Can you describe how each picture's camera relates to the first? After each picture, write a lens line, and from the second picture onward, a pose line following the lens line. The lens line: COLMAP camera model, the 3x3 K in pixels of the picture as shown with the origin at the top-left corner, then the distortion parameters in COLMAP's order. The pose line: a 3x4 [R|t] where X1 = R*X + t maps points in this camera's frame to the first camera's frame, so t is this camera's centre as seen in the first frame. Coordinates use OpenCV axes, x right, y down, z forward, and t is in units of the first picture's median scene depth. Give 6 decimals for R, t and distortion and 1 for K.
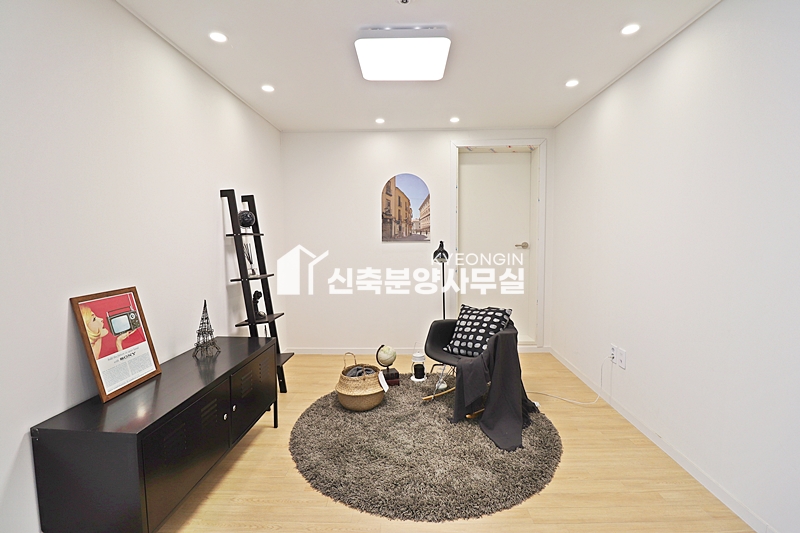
lens RADIAL K [[367.8, 0, 401.3], [0, 367.8, 261.9], [0, 0, 1]] dist [-0.012638, -0.005158]
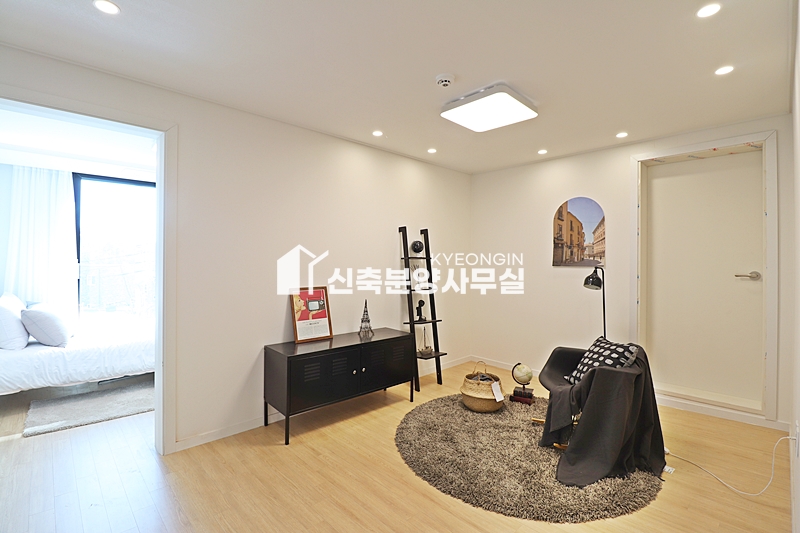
lens RADIAL K [[367.8, 0, 398.3], [0, 367.8, 262.1], [0, 0, 1]] dist [-0.012638, -0.005158]
pose [[0.708267, 0.014925, -0.705787, 0.519089], [-0.060904, 0.997341, -0.040027, -0.000384], [0.703313, 0.071335, 0.707292, -0.018293]]
